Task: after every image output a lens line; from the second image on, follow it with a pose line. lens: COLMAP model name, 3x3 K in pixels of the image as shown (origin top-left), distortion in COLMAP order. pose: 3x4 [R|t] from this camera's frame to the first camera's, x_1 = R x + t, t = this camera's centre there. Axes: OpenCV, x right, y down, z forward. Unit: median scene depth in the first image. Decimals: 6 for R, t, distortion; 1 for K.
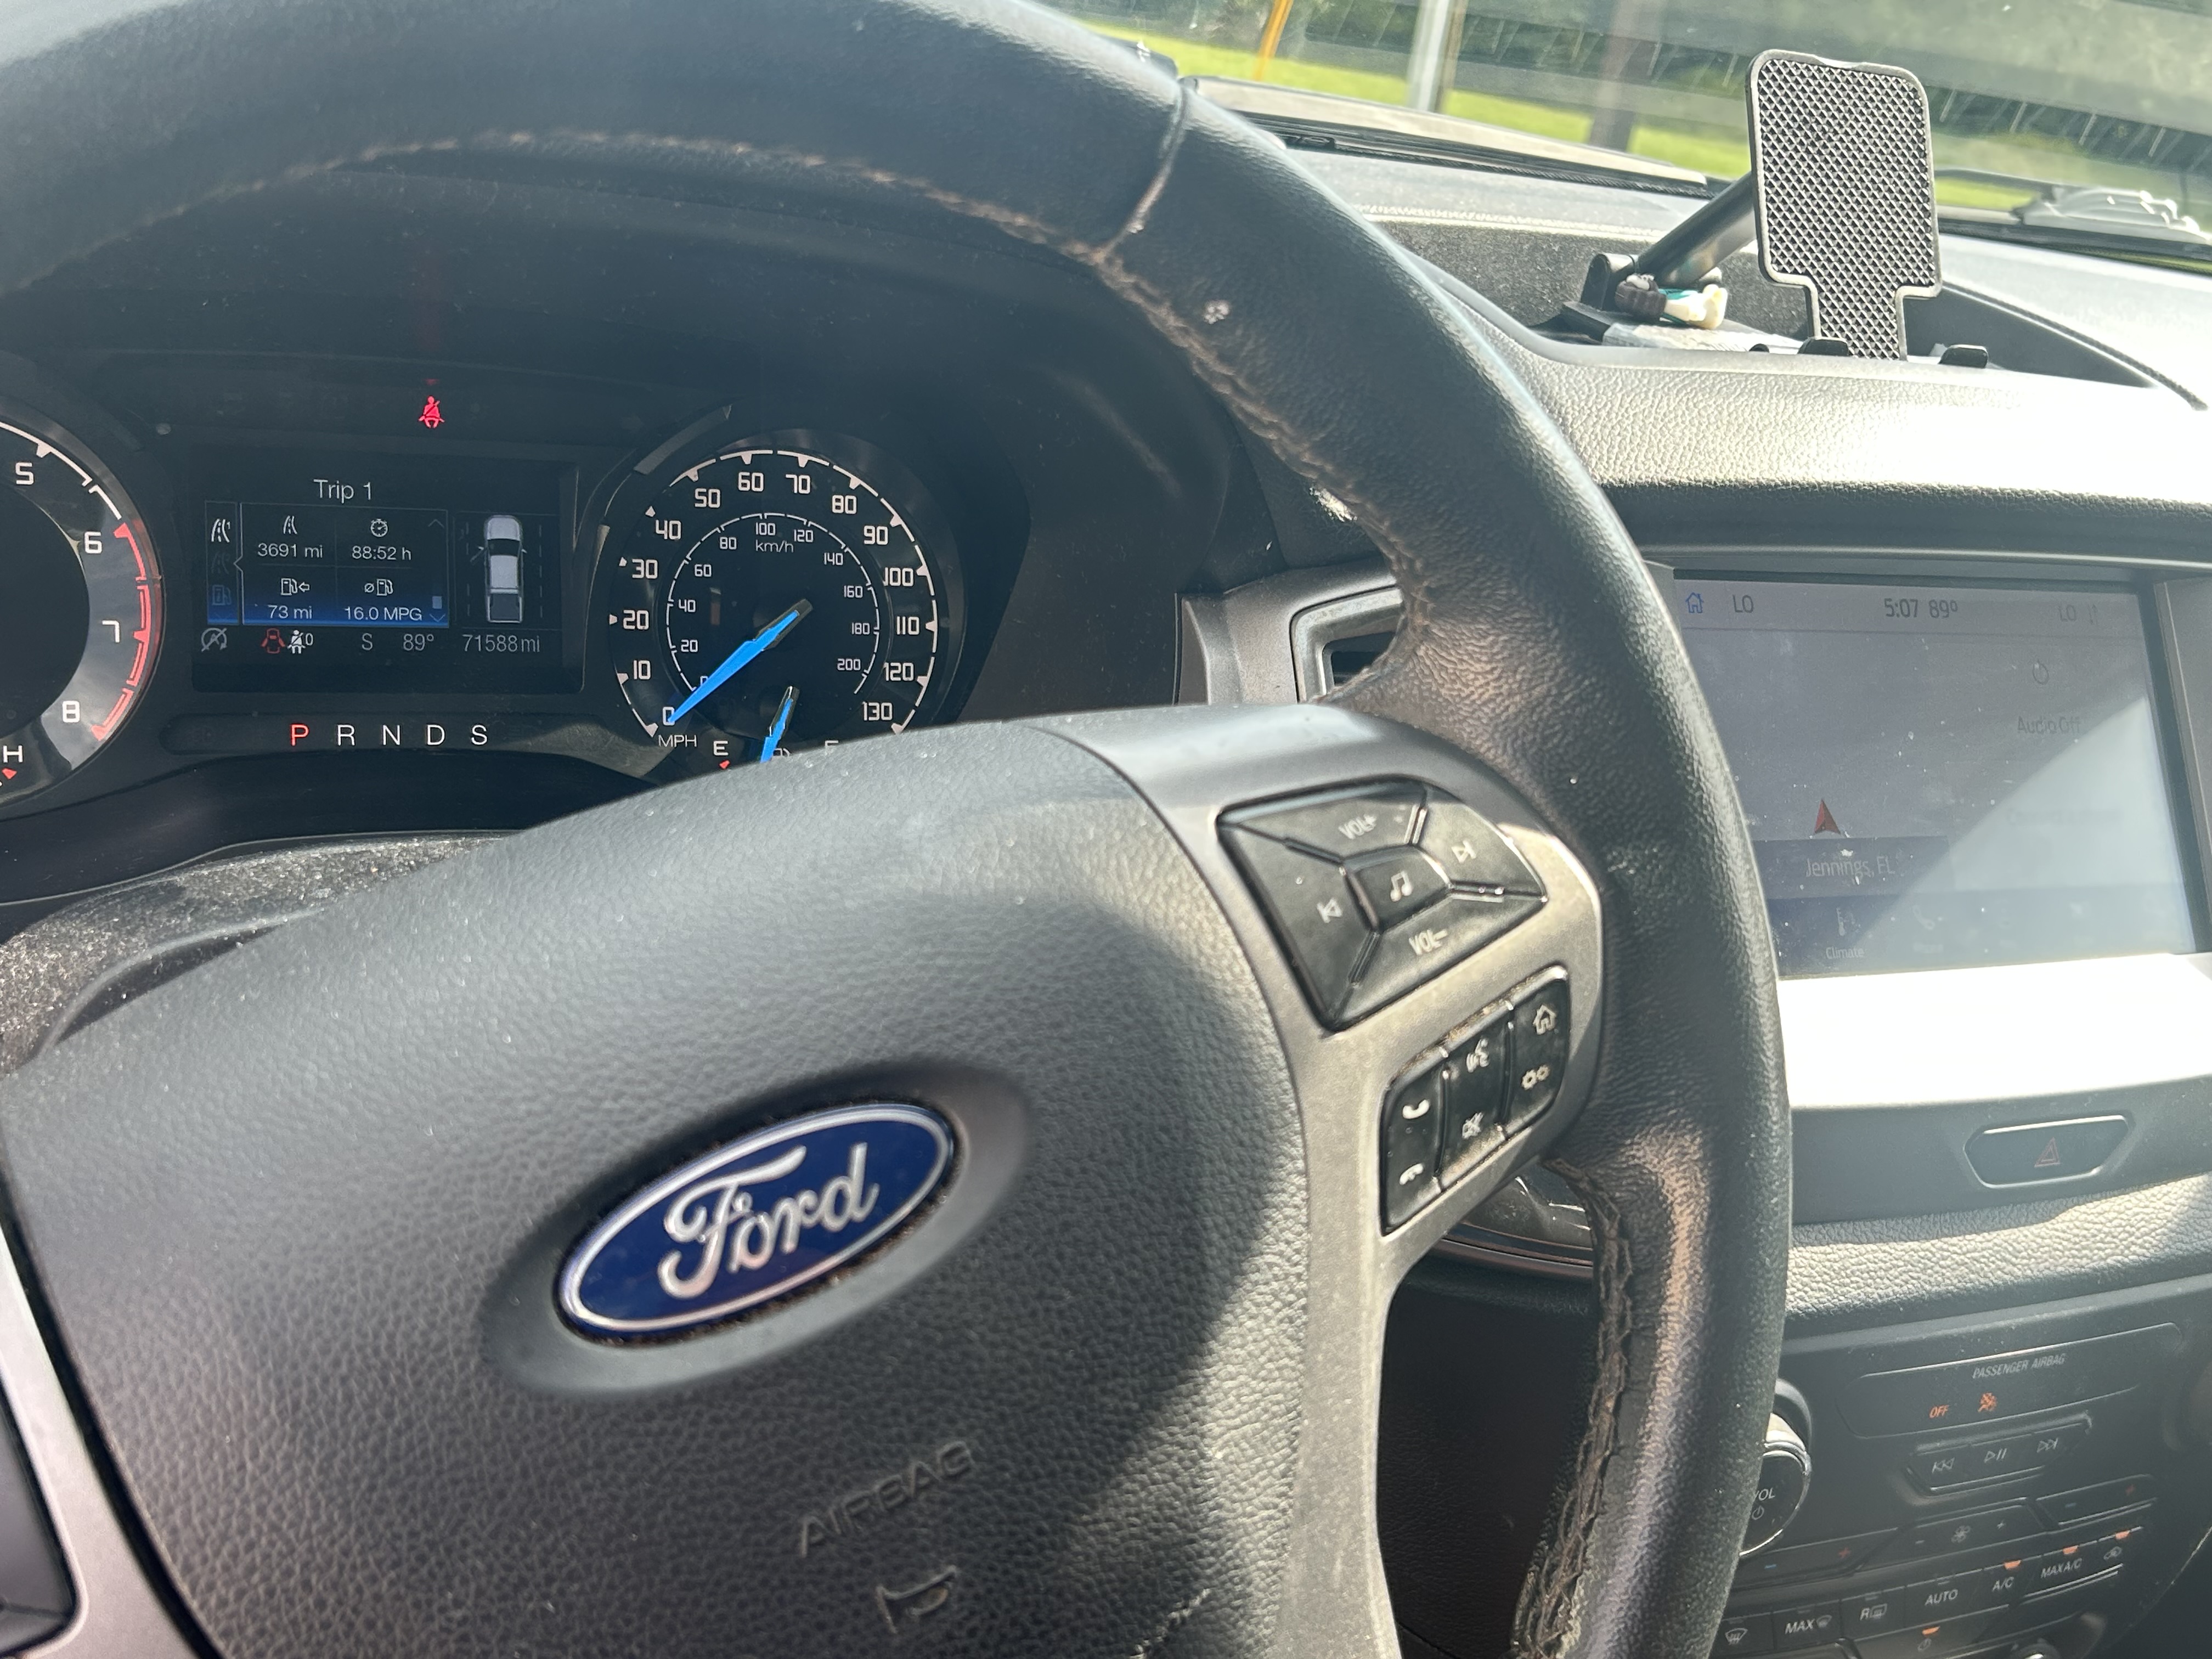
lens RADIAL K [[2289.2, 0, 1106.0], [0, 2289.2, 829.5], [0, 0, 1]] dist [0.047447, -0.017349]
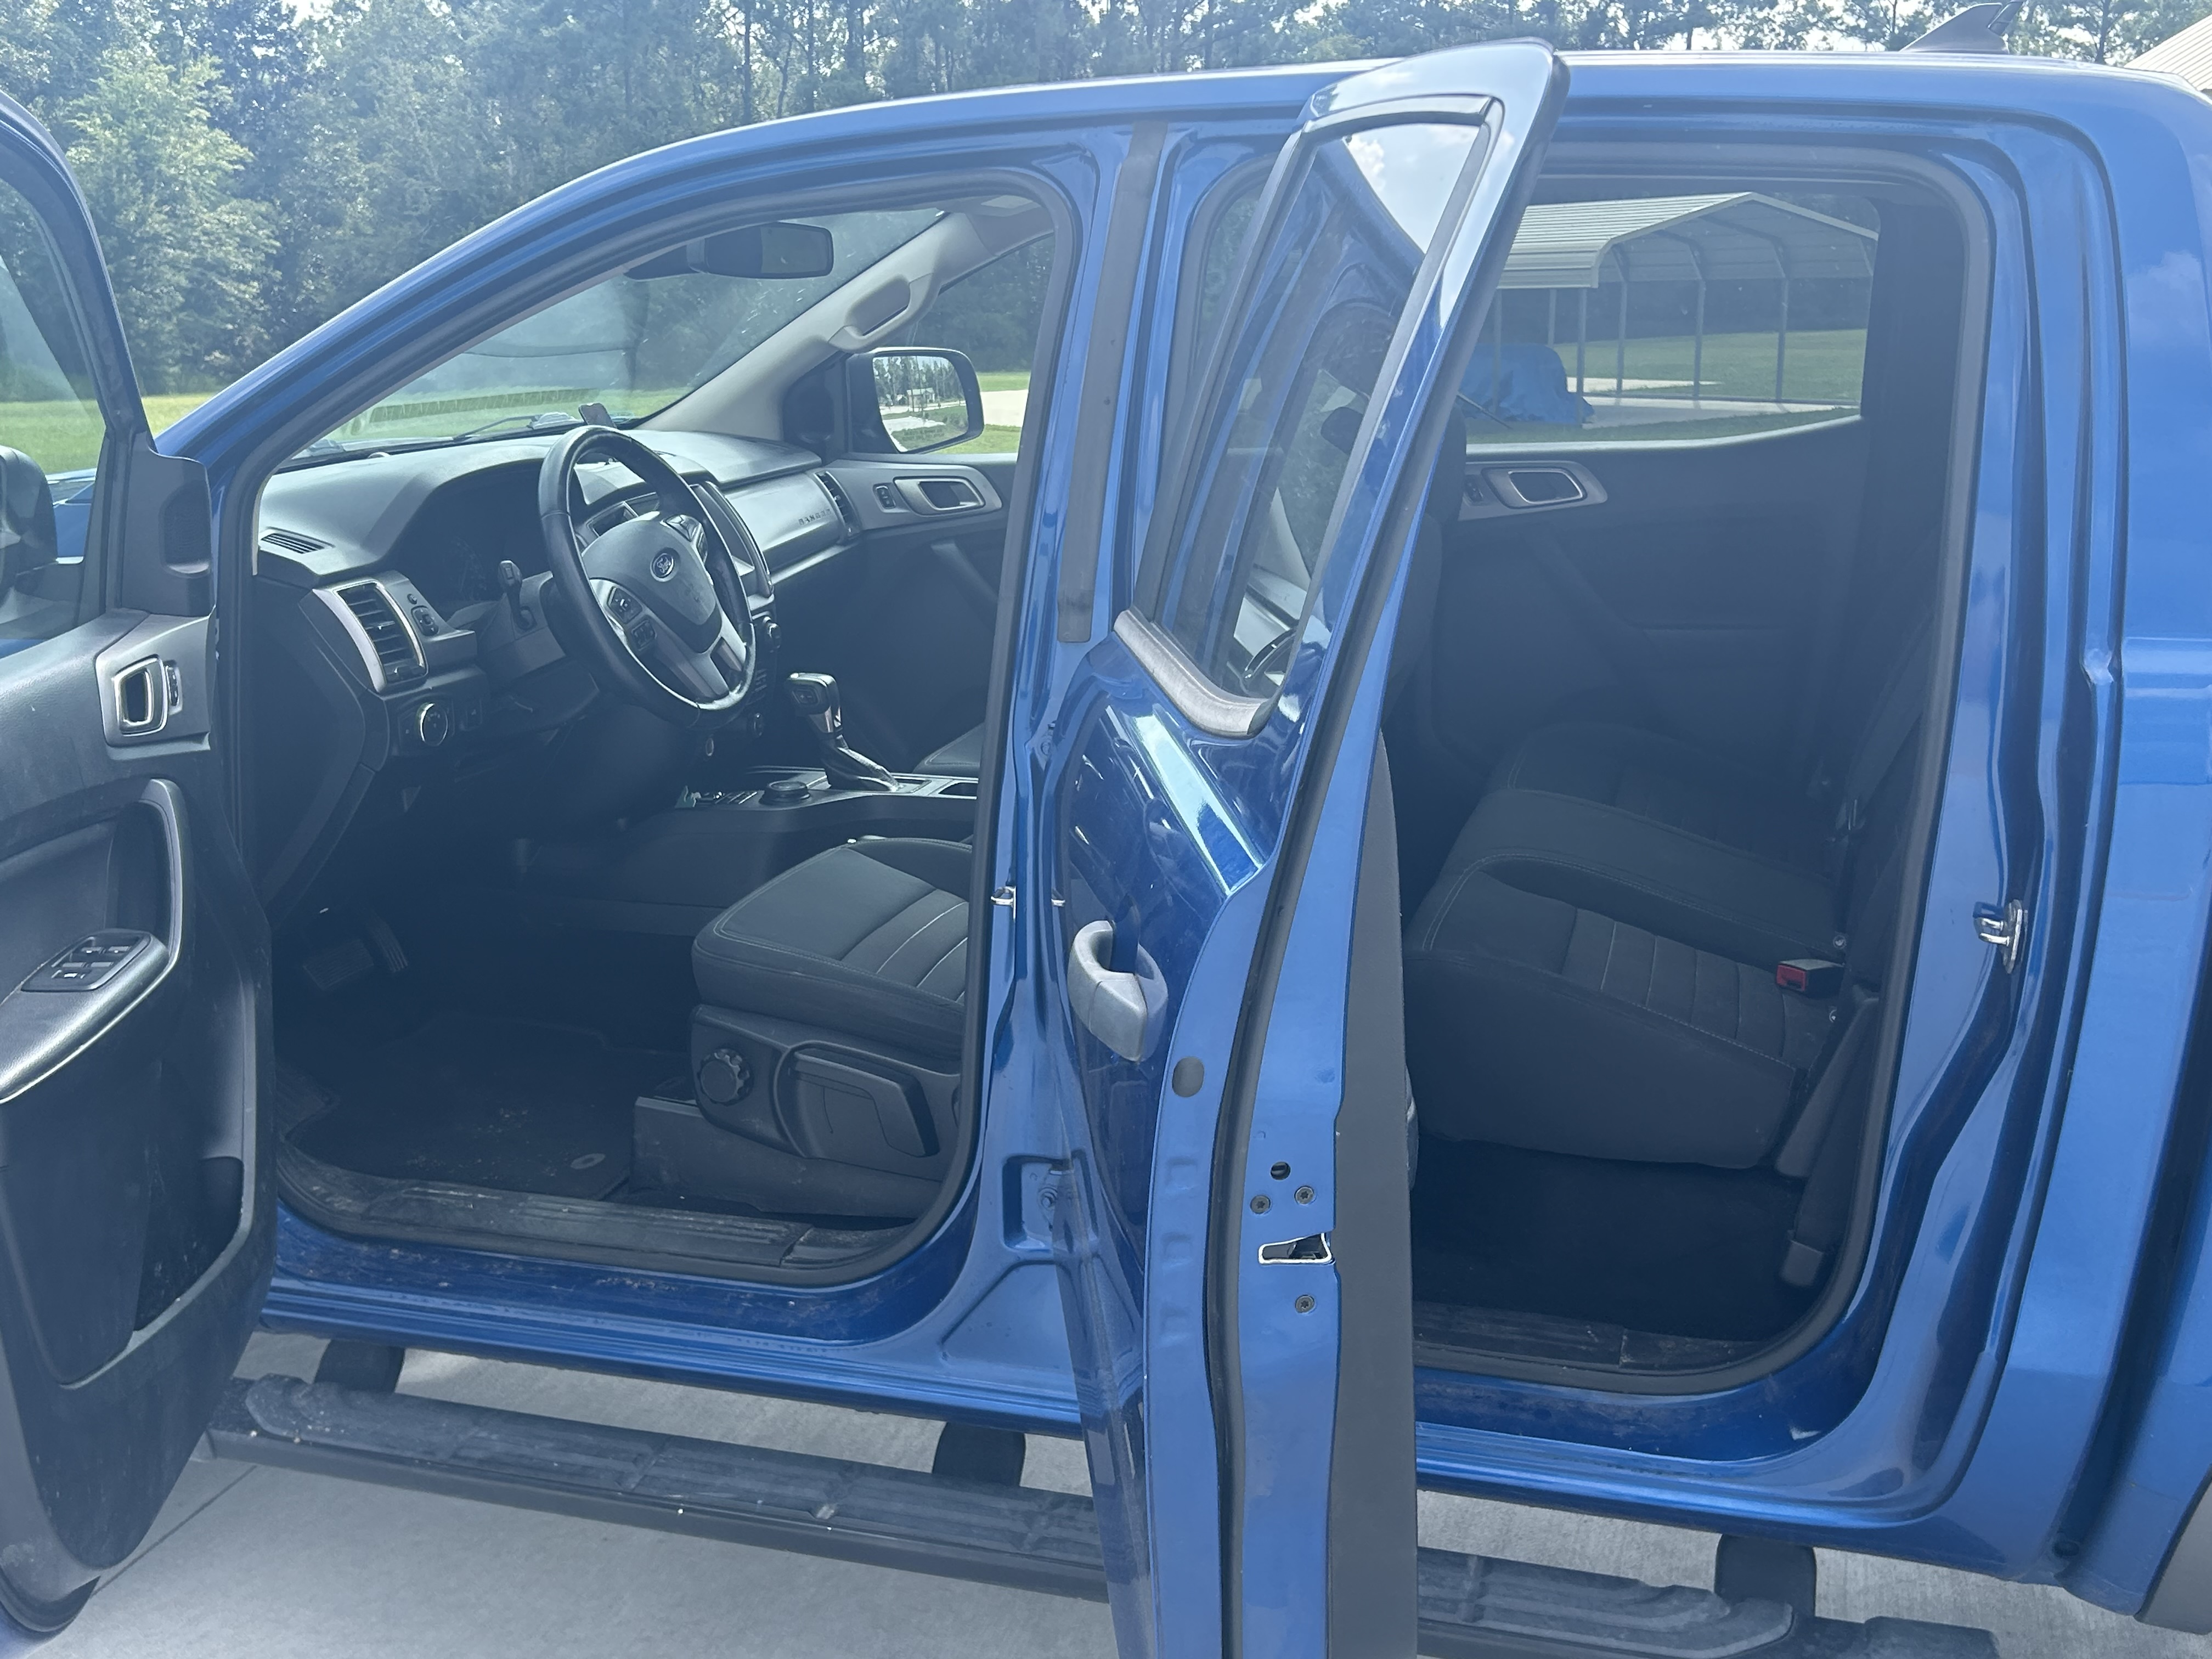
lens RADIAL K [[2187.0, 0, 1106.0], [0, 2187.0, 829.5], [0, 0, 1]] dist [0.009982, -0.010244]
pose [[0.630917, -0.342882, 0.695972, -2.699863], [0.401109, 0.912013, 0.085702, 0.544172], [-0.664120, 0.225090, 0.712937, -3.008326]]
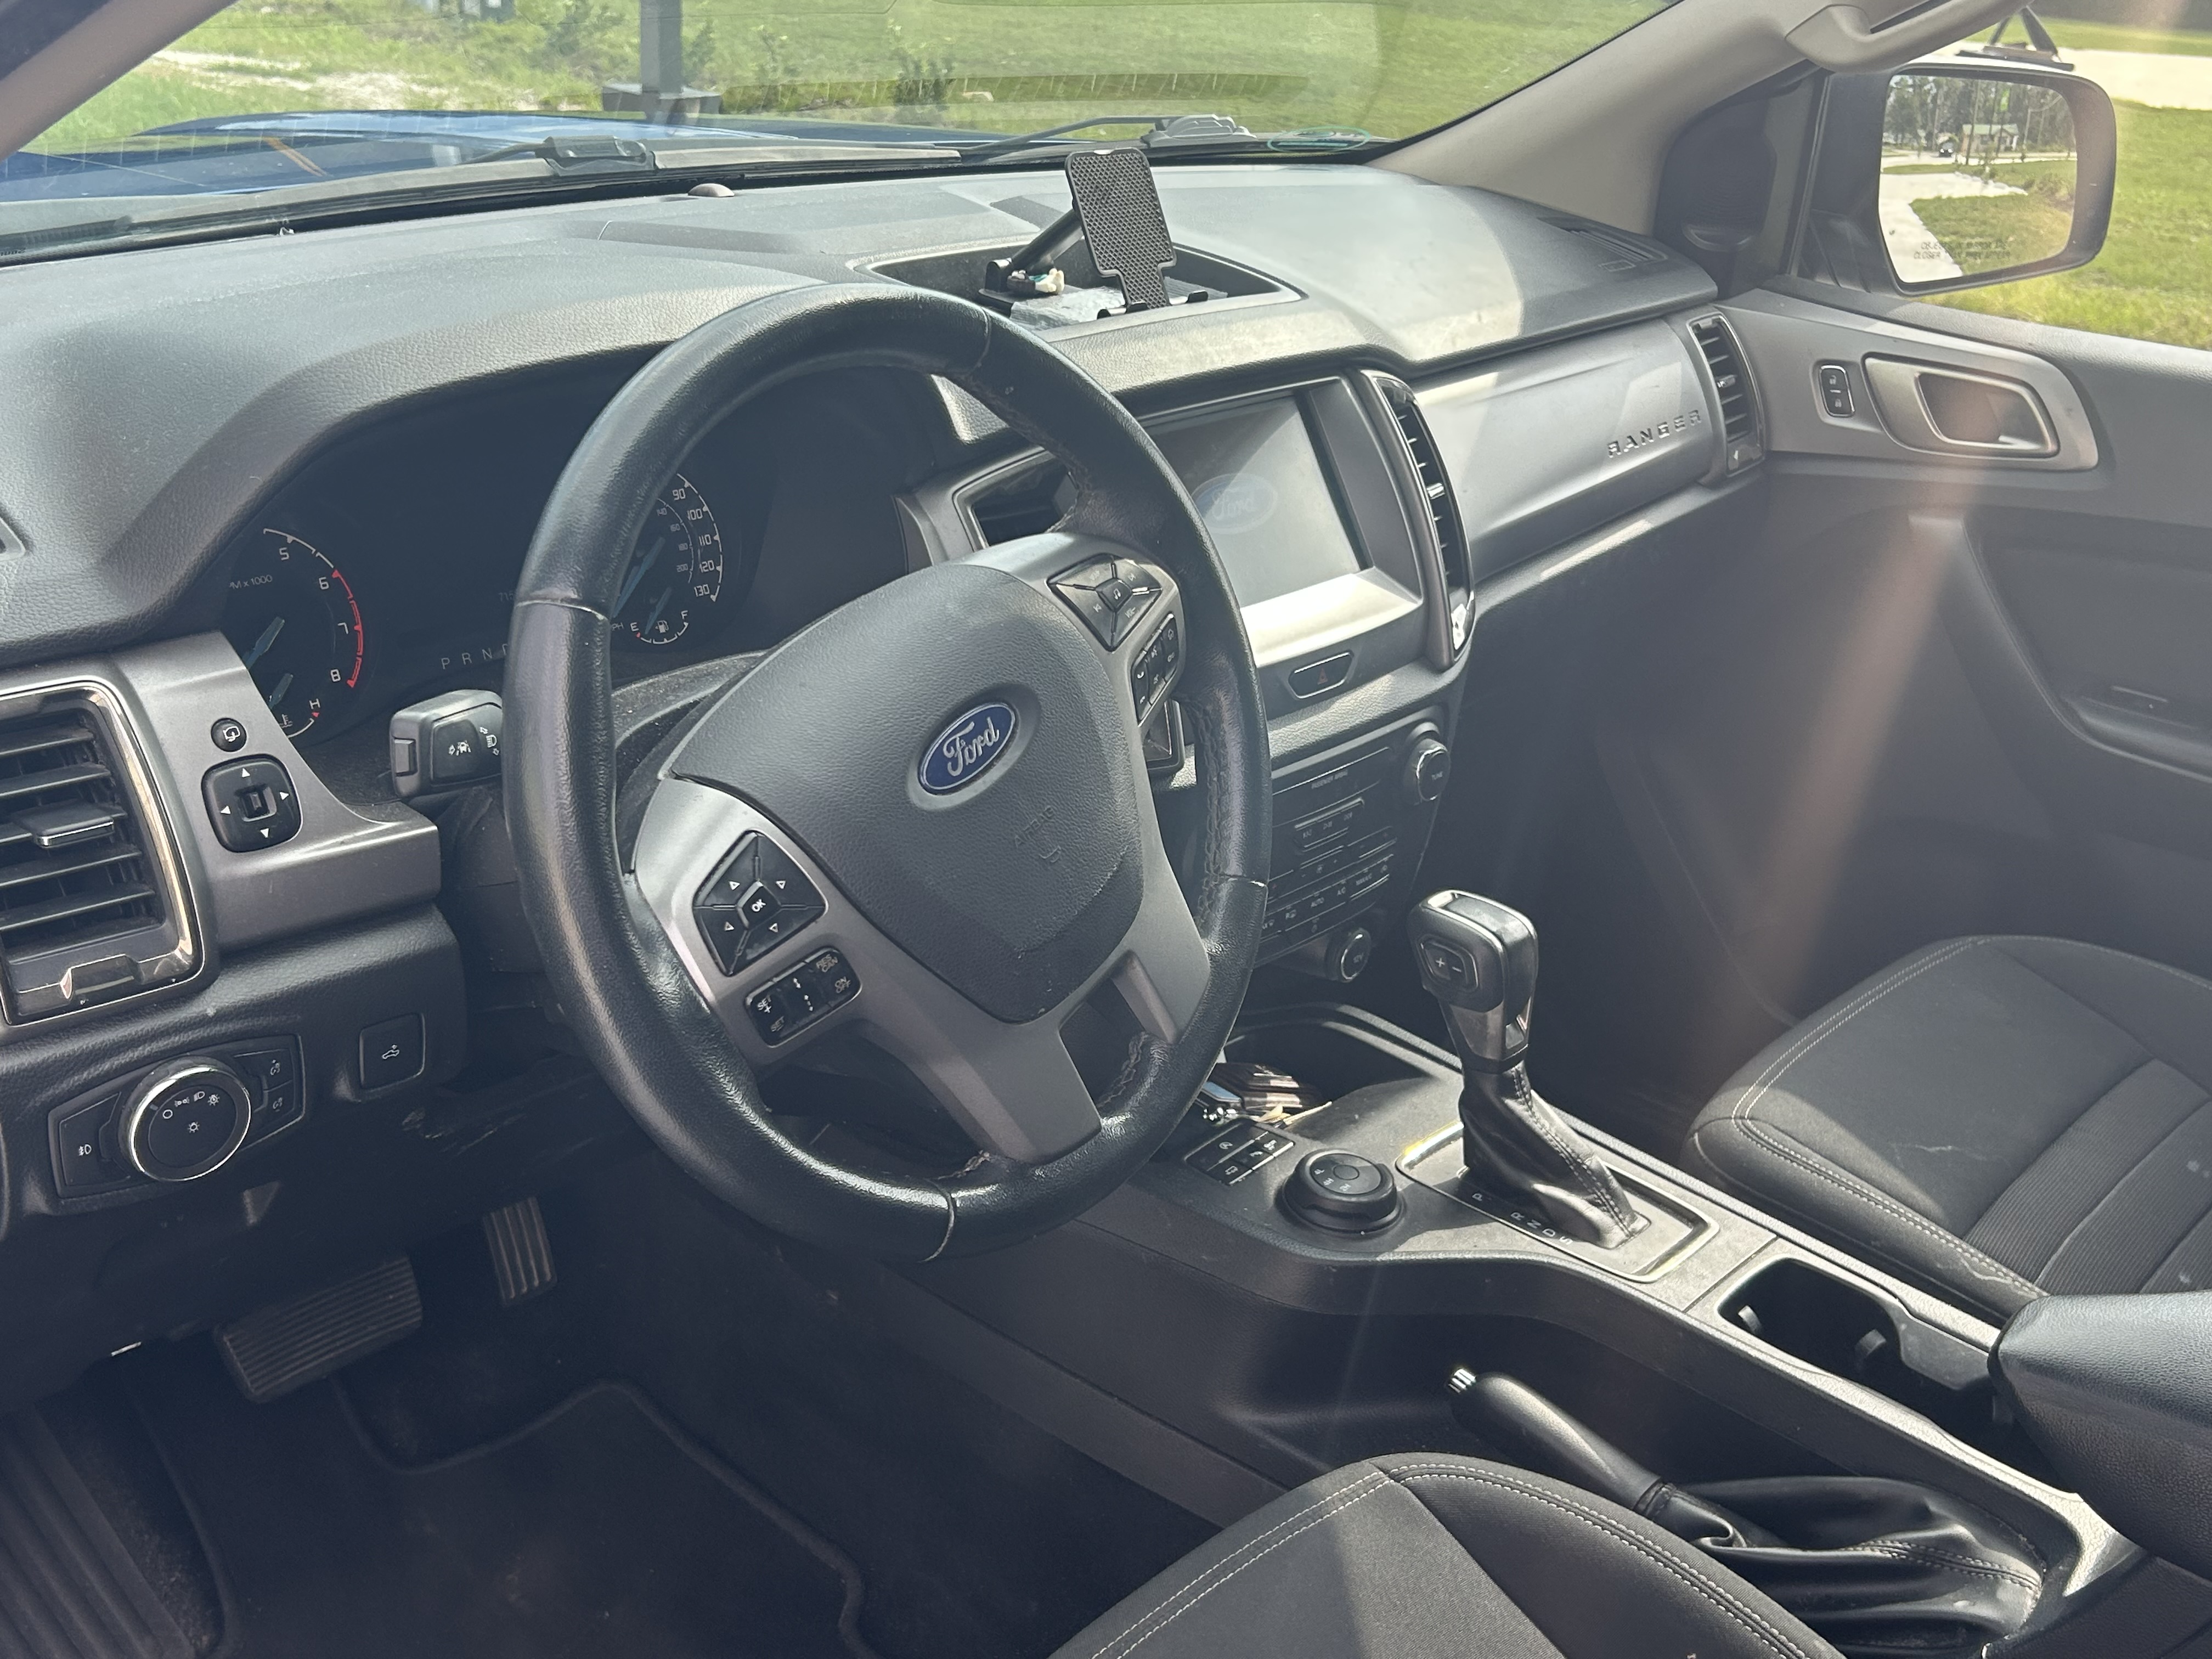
lens RADIAL K [[2187.0, 0, 1106.0], [0, 2187.0, 829.5], [0, 0, 1]] dist [0.009982, -0.010244]
pose [[0.915251, -0.240772, 0.323024, -0.470286], [0.211570, 0.969564, 0.123224, -0.015580], [-0.342862, -0.044439, 0.938334, -0.846956]]
